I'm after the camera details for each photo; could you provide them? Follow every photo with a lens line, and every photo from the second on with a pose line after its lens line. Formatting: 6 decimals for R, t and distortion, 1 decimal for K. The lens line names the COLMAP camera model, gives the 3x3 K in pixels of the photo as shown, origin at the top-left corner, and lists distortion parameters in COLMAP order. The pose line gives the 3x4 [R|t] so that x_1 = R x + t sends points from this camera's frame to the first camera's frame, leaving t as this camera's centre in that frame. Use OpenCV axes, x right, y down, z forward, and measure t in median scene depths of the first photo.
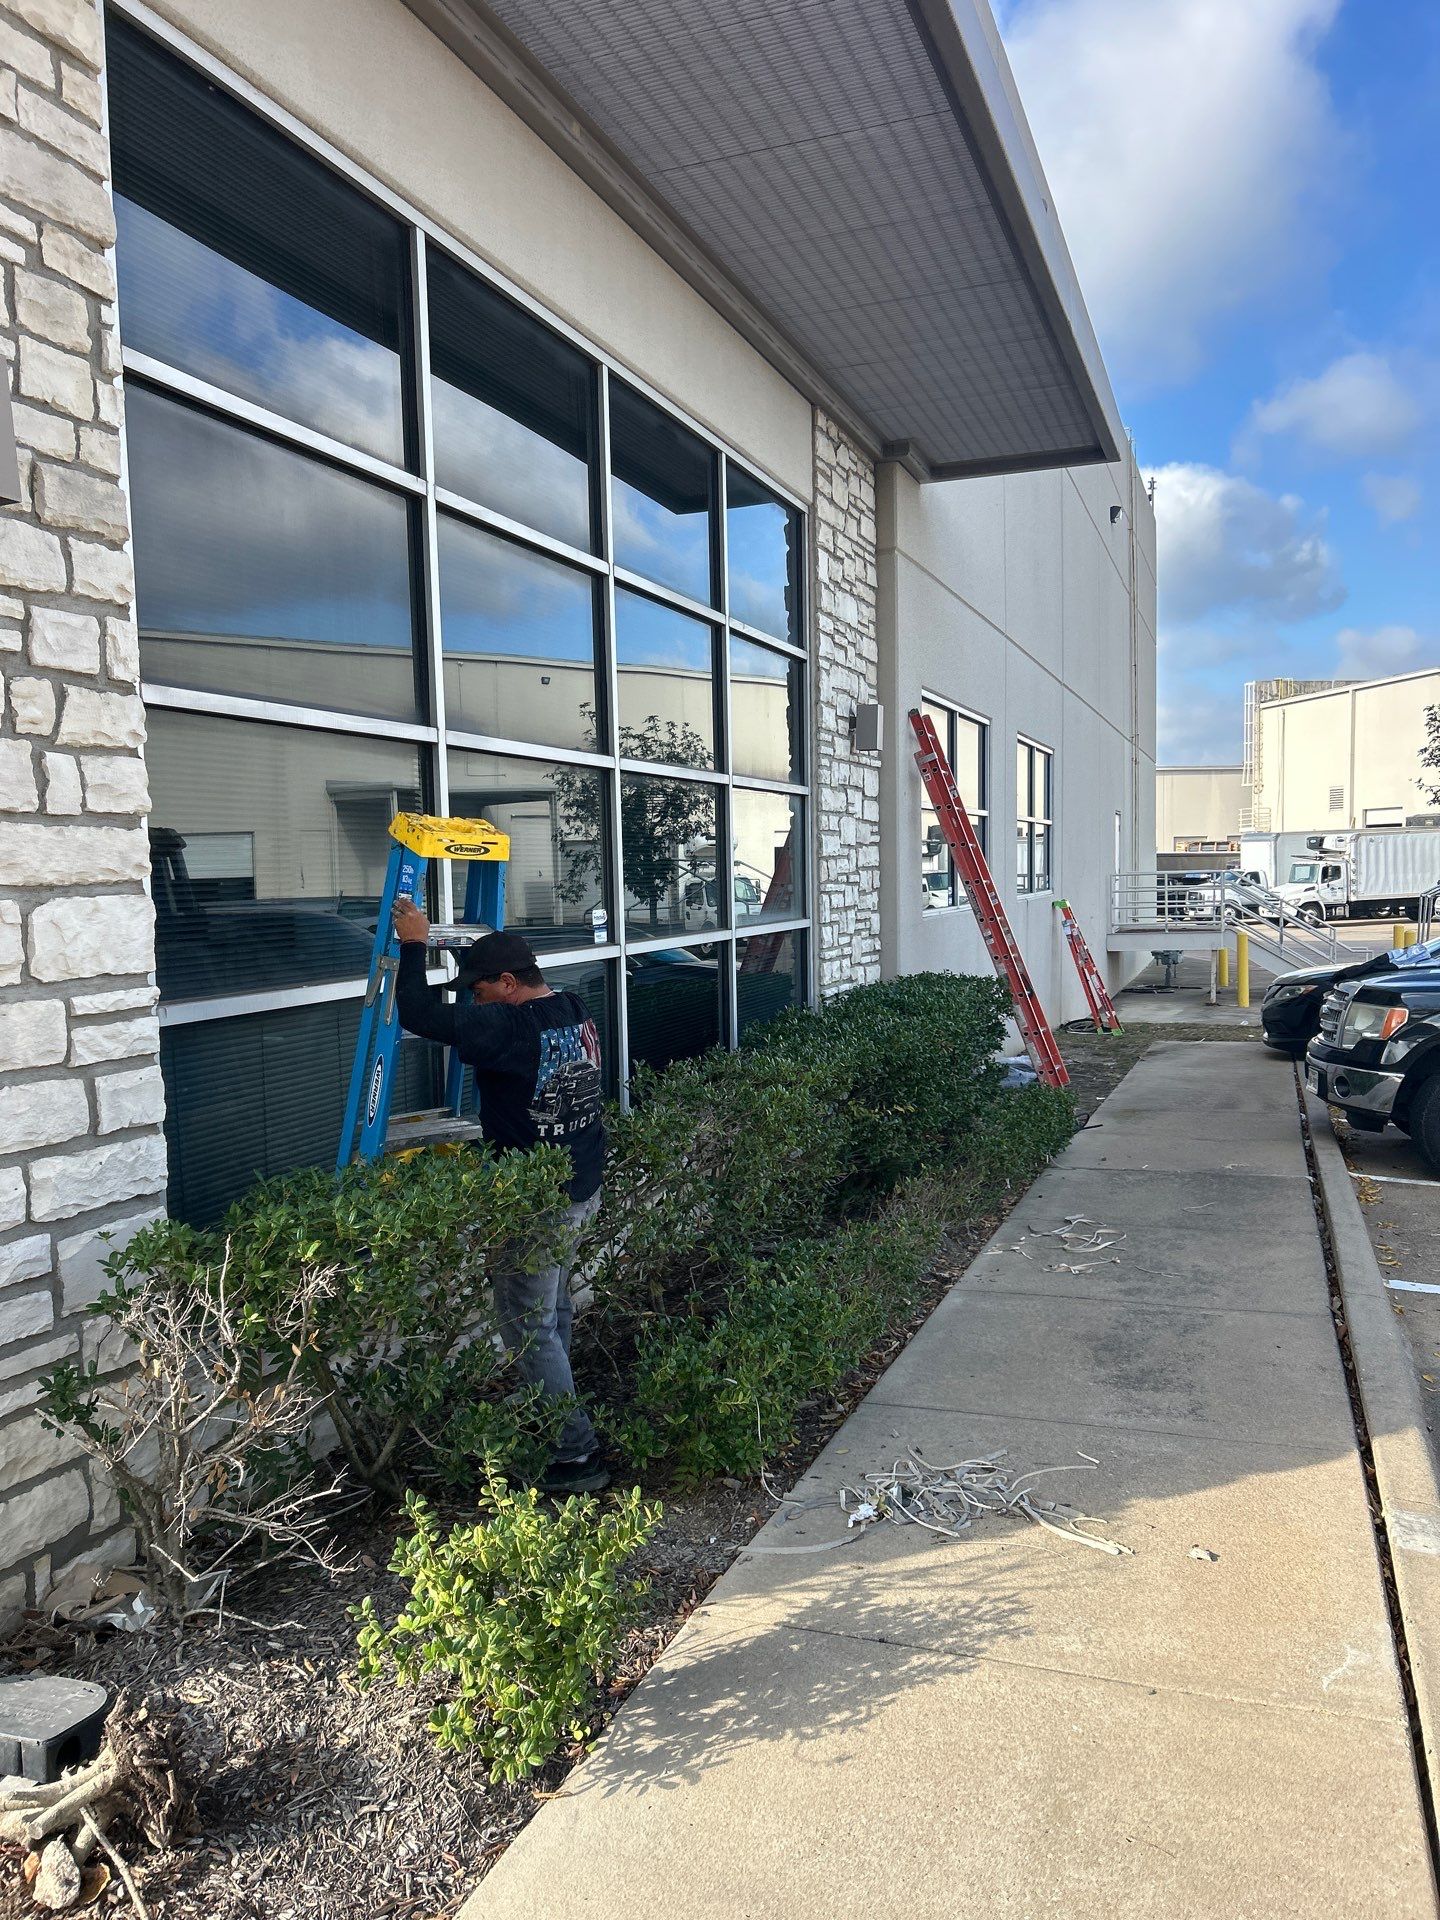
lens RADIAL K [[1454.5, 0, 687.6], [0, 1454.5, 968.6], [0, 0, 1]] dist [0.051575, -0.067425]
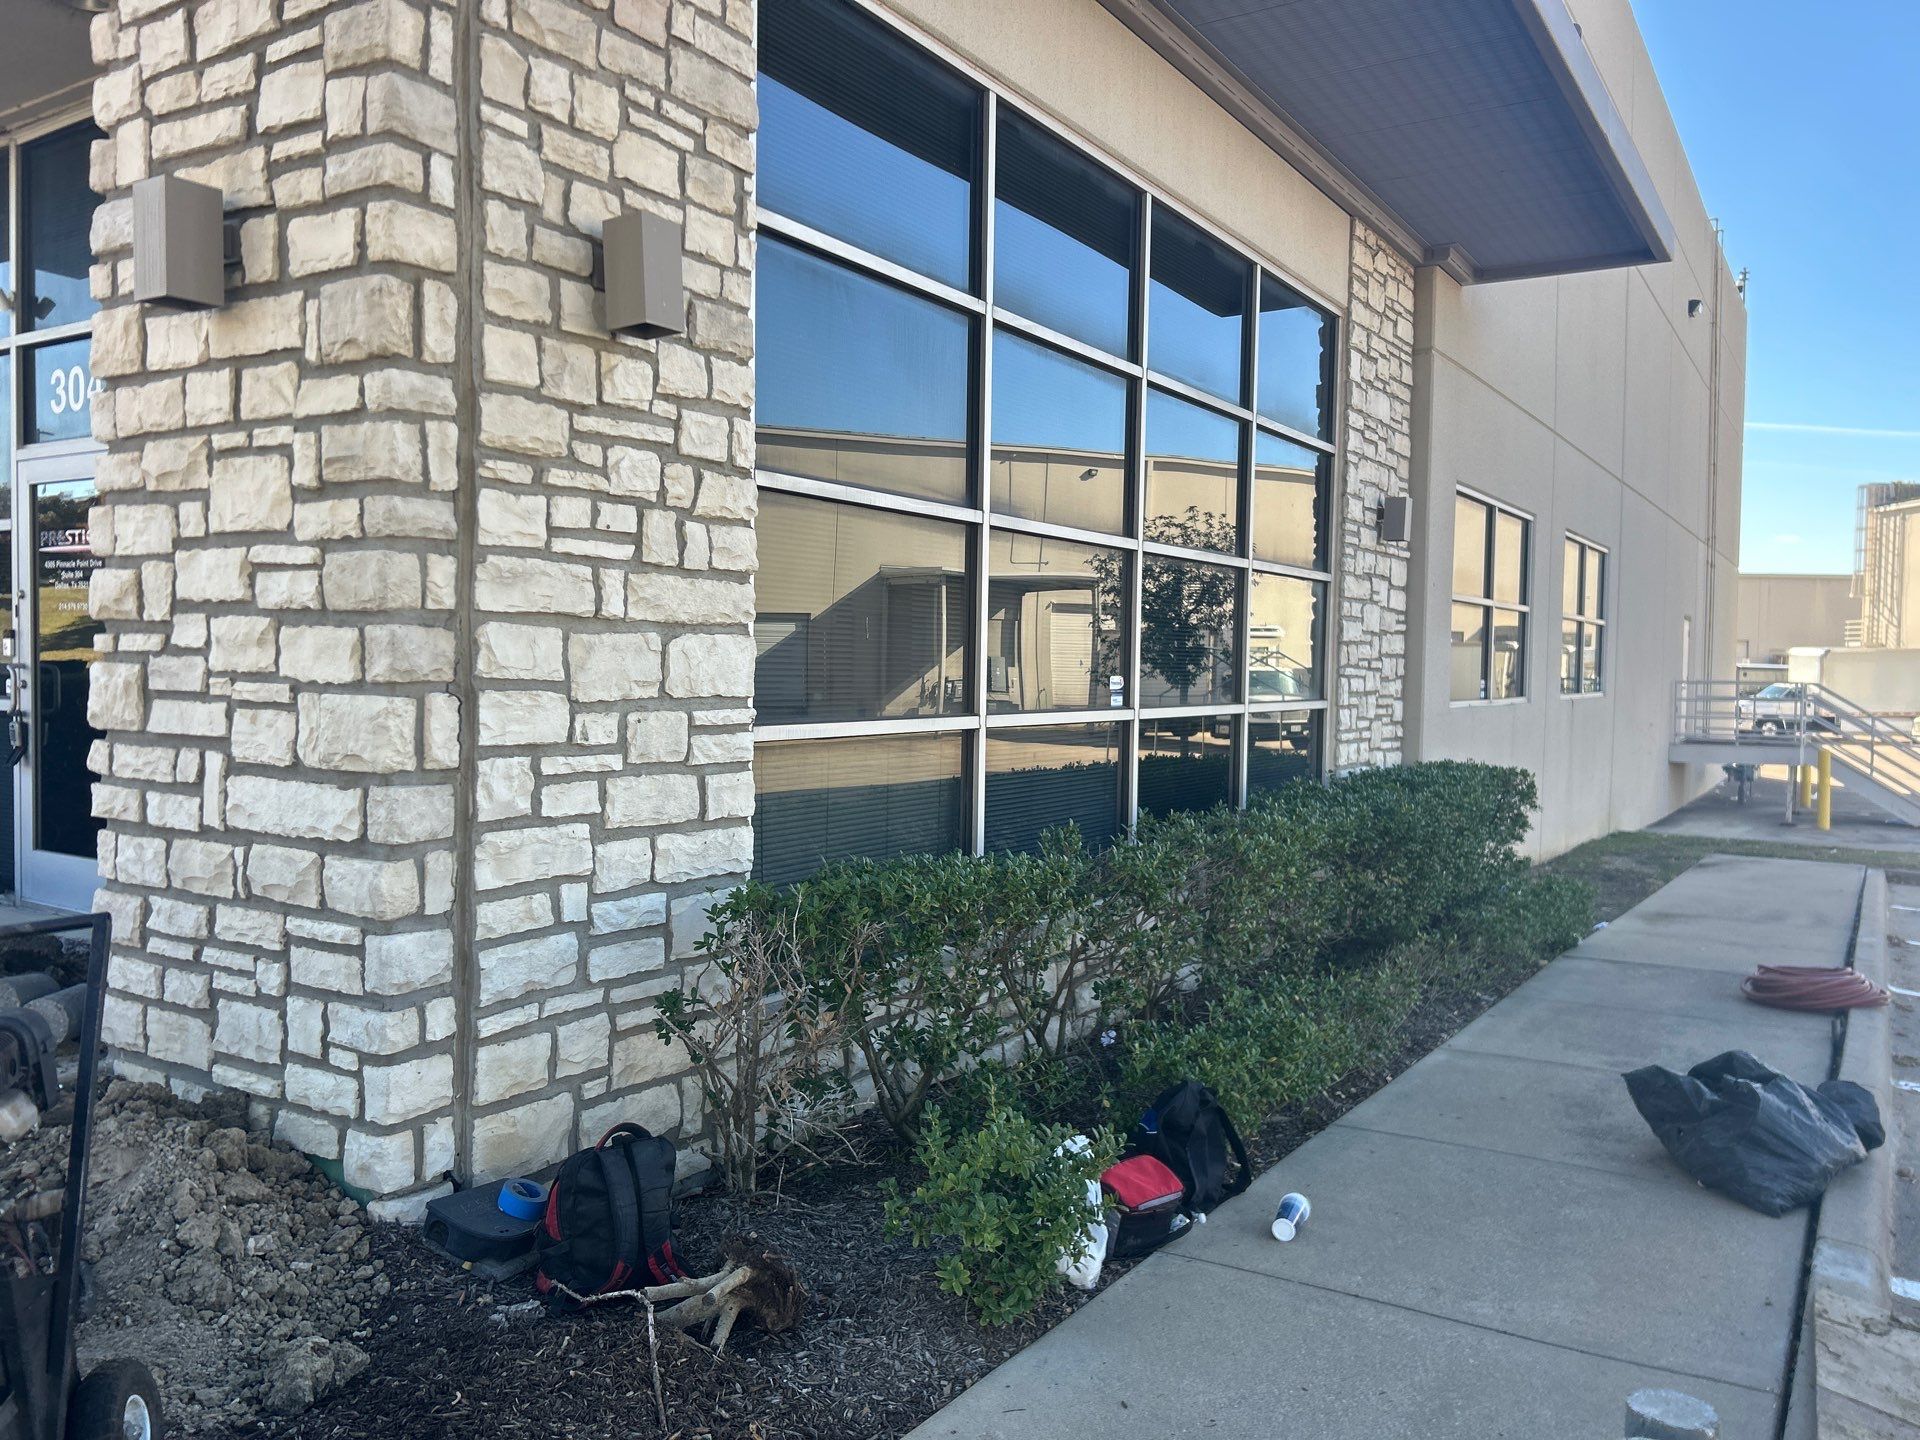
lens RADIAL K [[1454.5, 0, 929.8], [0, 1454.5, 705.3], [0, 0, 1]] dist [0.051575, -0.067425]
pose [[0.978657, 0.046315, -0.200212, 0.020715], [-0.053390, 0.998121, -0.030080, 0.021772], [0.198443, 0.040127, 0.979291, -0.110838]]
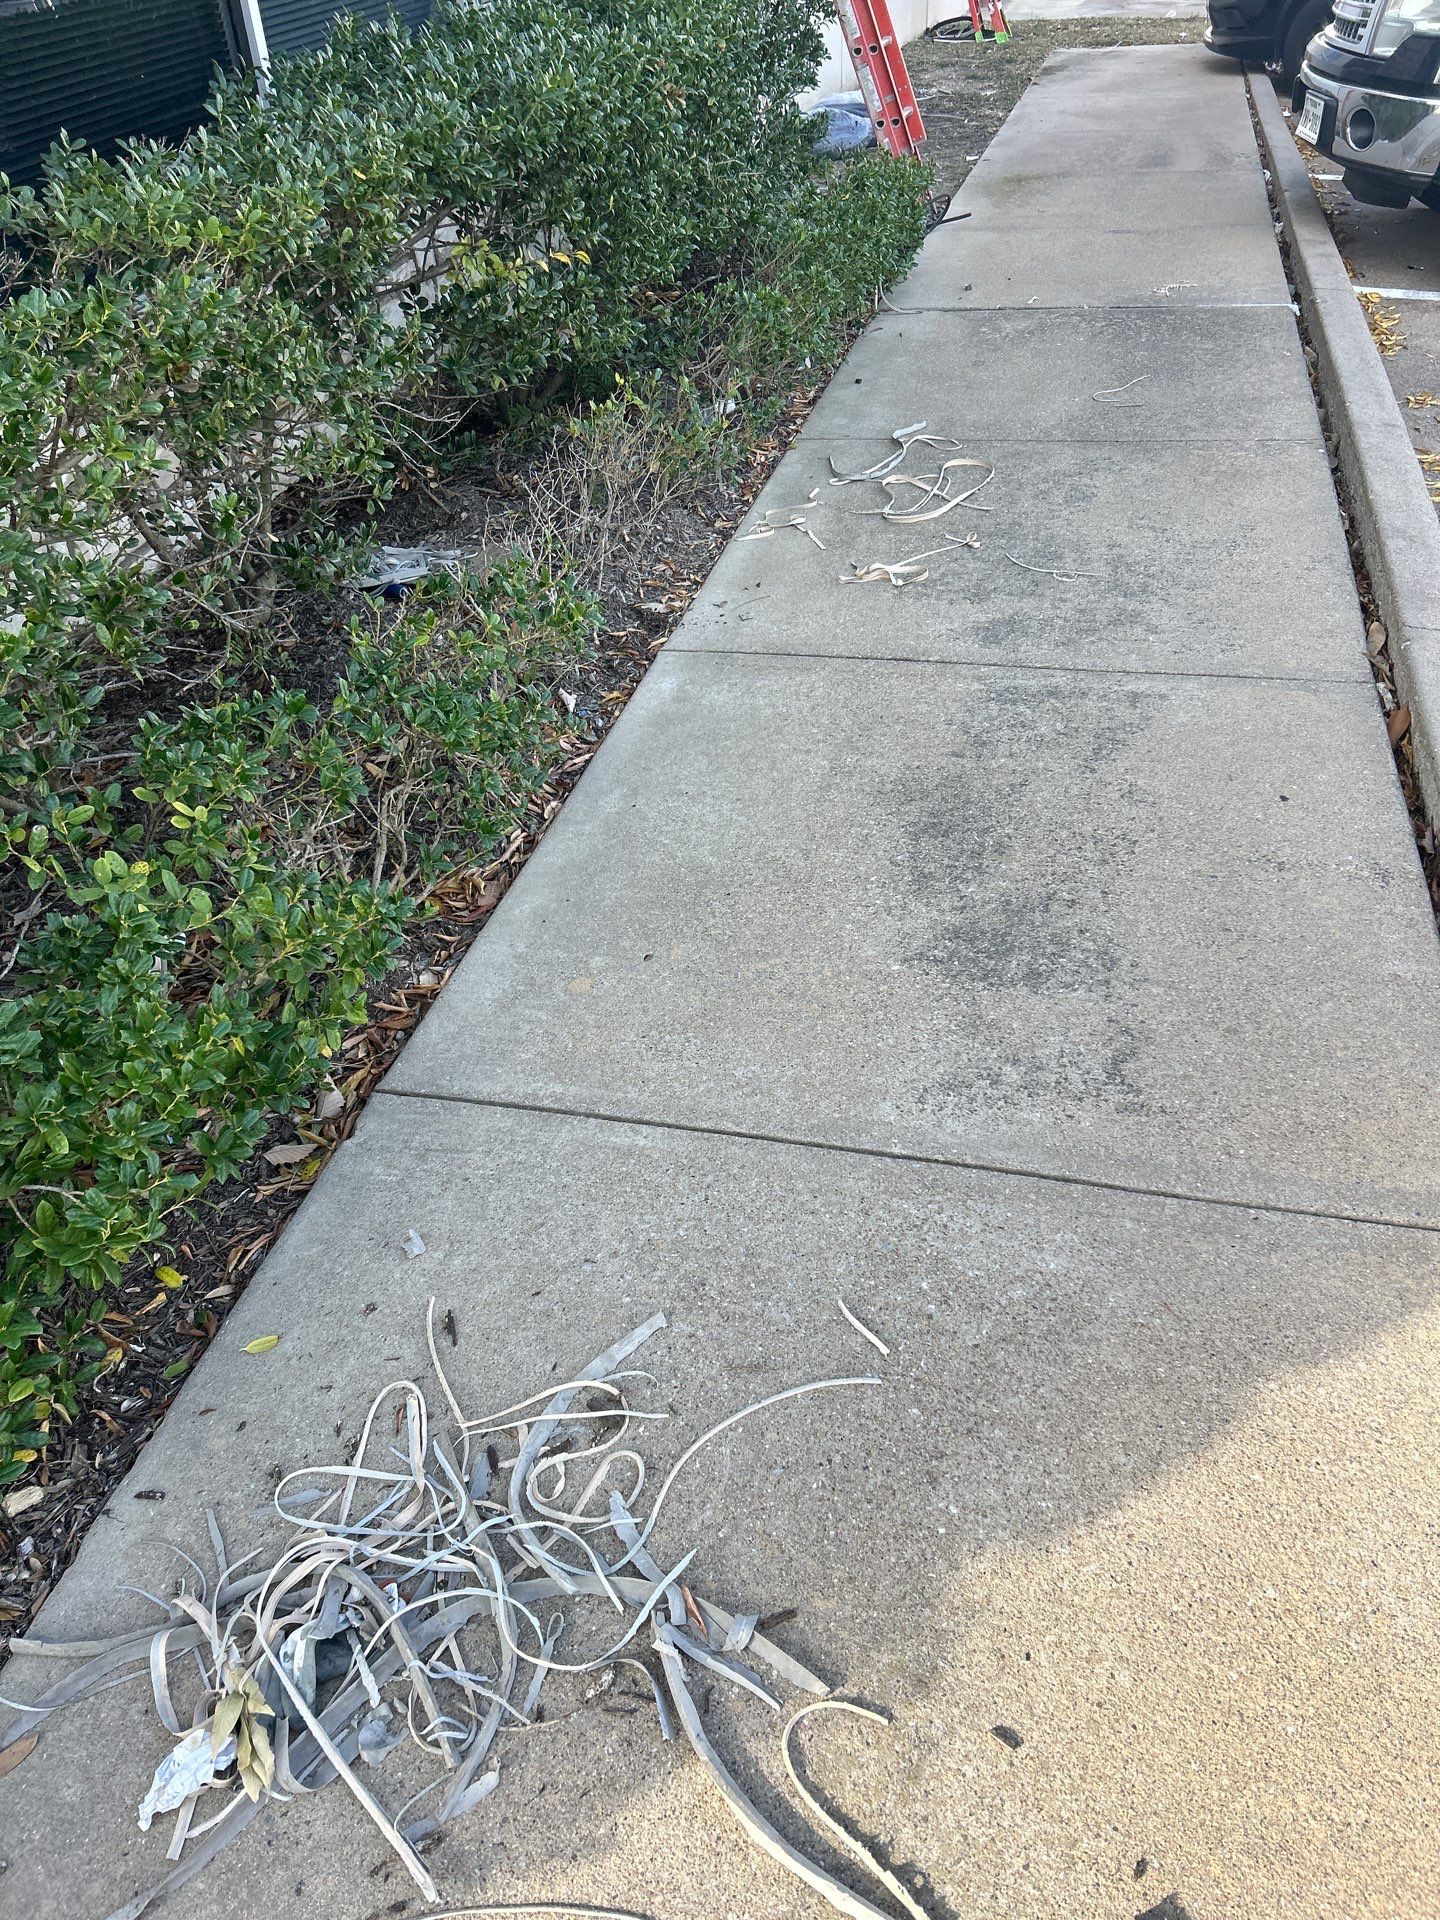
lens RADIAL K [[1454.5, 0, 725.2], [0, 1454.5, 960.5], [0, 0, 1]] dist [0.051575, -0.067425]
pose [[0.990676, -0.107965, 0.083090, 0.136438], [0.042825, 0.825770, 0.562378, 0.017336], [-0.129330, -0.553577, 0.822695, 0.467674]]
